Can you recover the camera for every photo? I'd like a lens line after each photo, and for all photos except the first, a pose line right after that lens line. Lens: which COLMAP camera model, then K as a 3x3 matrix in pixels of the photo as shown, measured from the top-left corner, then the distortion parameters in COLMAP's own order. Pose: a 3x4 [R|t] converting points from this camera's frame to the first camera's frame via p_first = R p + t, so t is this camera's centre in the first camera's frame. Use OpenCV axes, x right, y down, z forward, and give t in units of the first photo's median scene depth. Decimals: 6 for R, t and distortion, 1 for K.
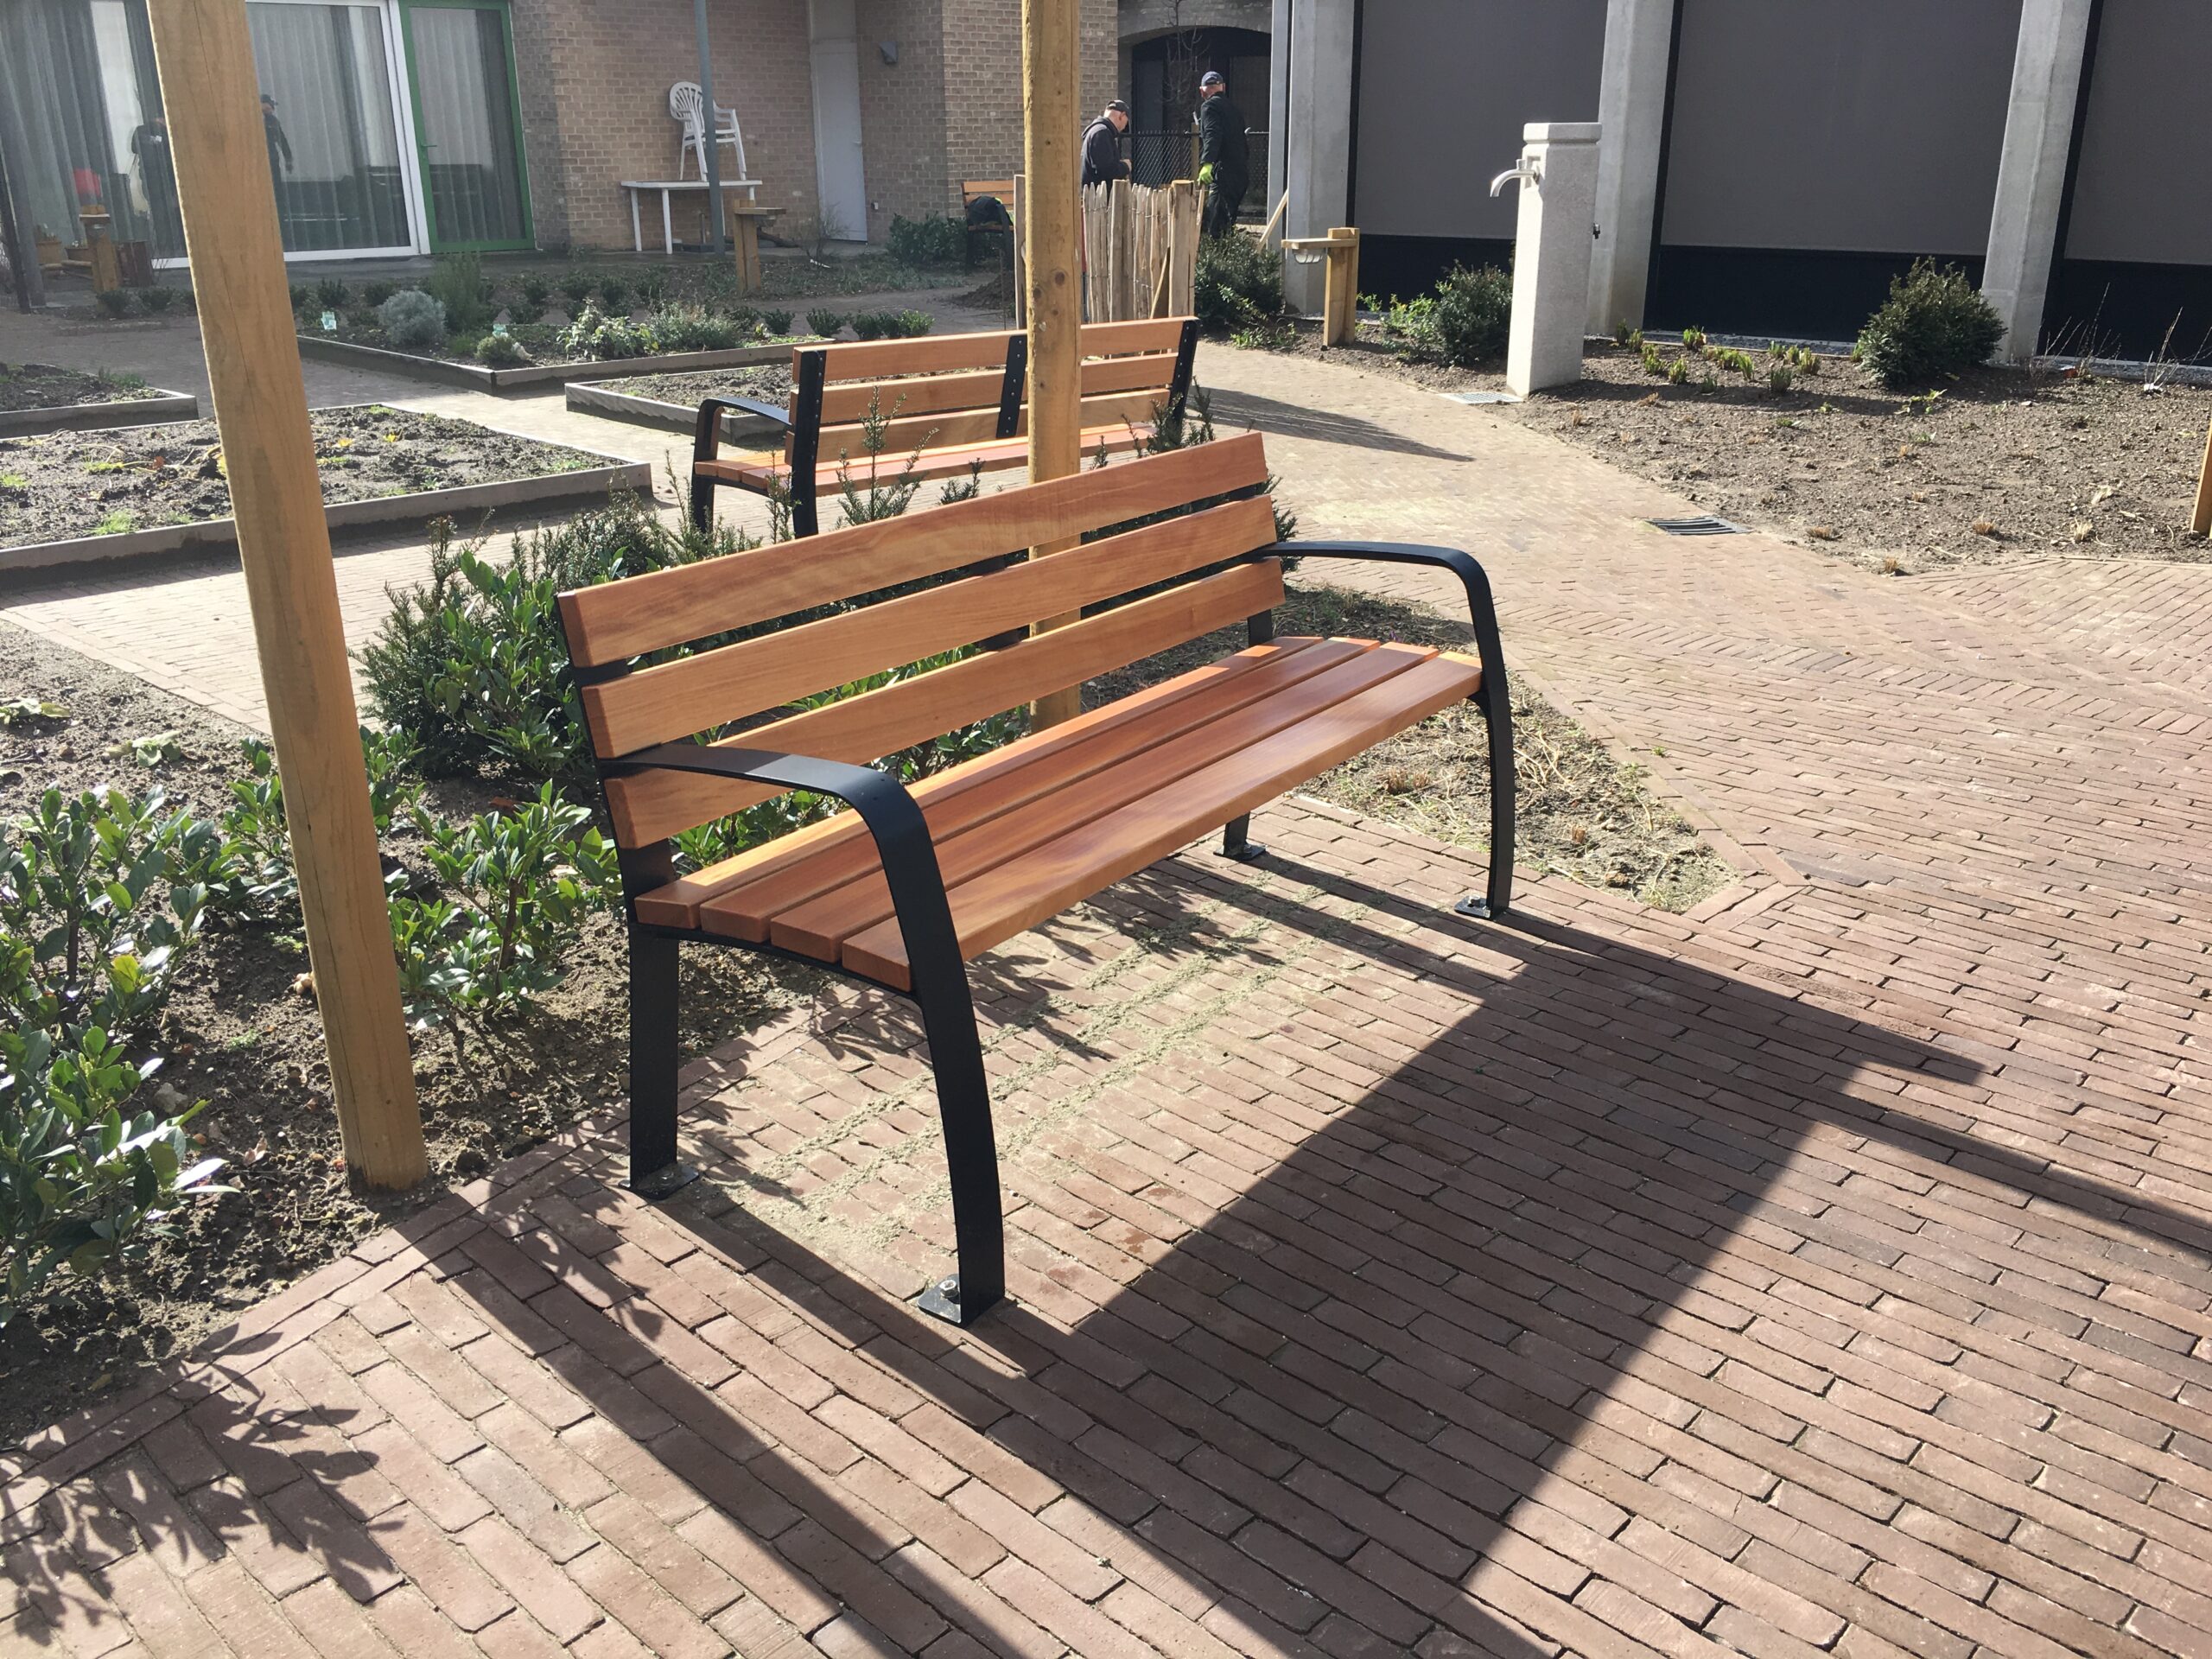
lens RADIAL K [[1865.1, 0, 1106.0], [0, 1865.1, 829.5], [0, 0, 1]] dist [0.065268, -0.099591]
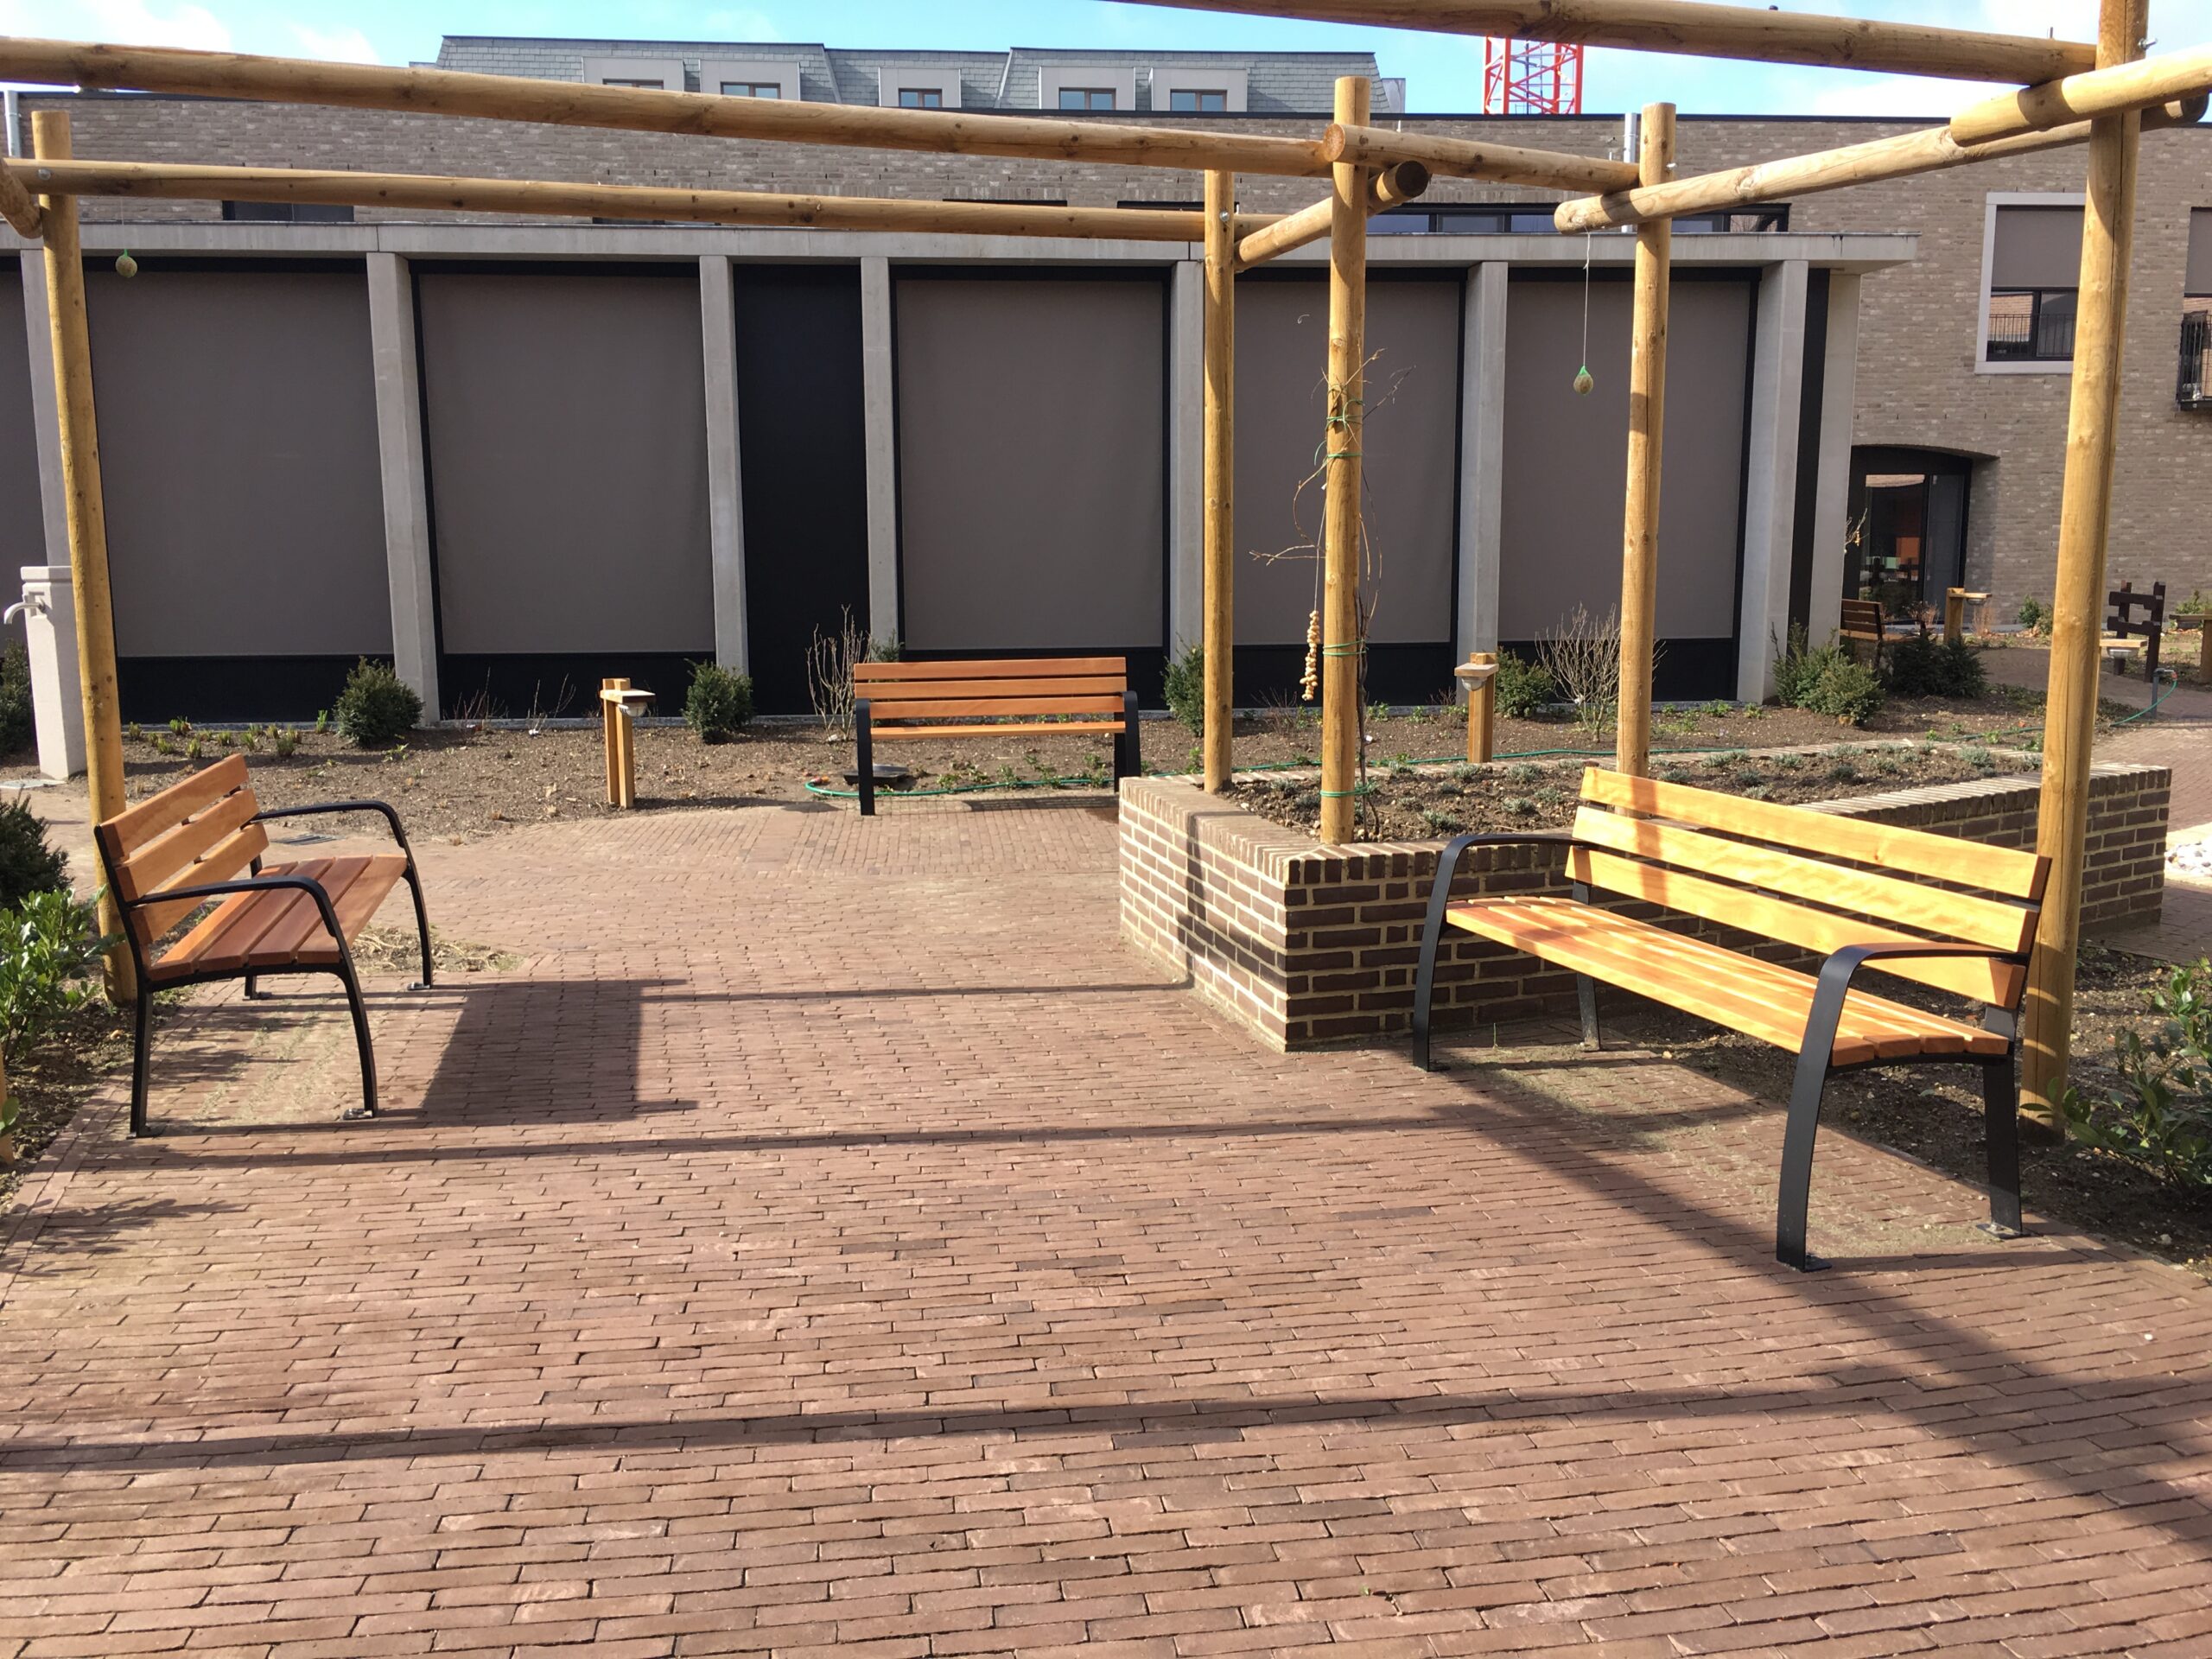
lens RADIAL K [[1865.1, 0, 1106.0], [0, 1865.1, 829.5], [0, 0, 1]] dist [0.065268, -0.099591]
pose [[0.650362, -0.115058, 0.750860, -0.753427], [0.266263, 0.960279, -0.083477, 0.232528], [-0.711430, 0.254216, 0.655165, -0.768092]]
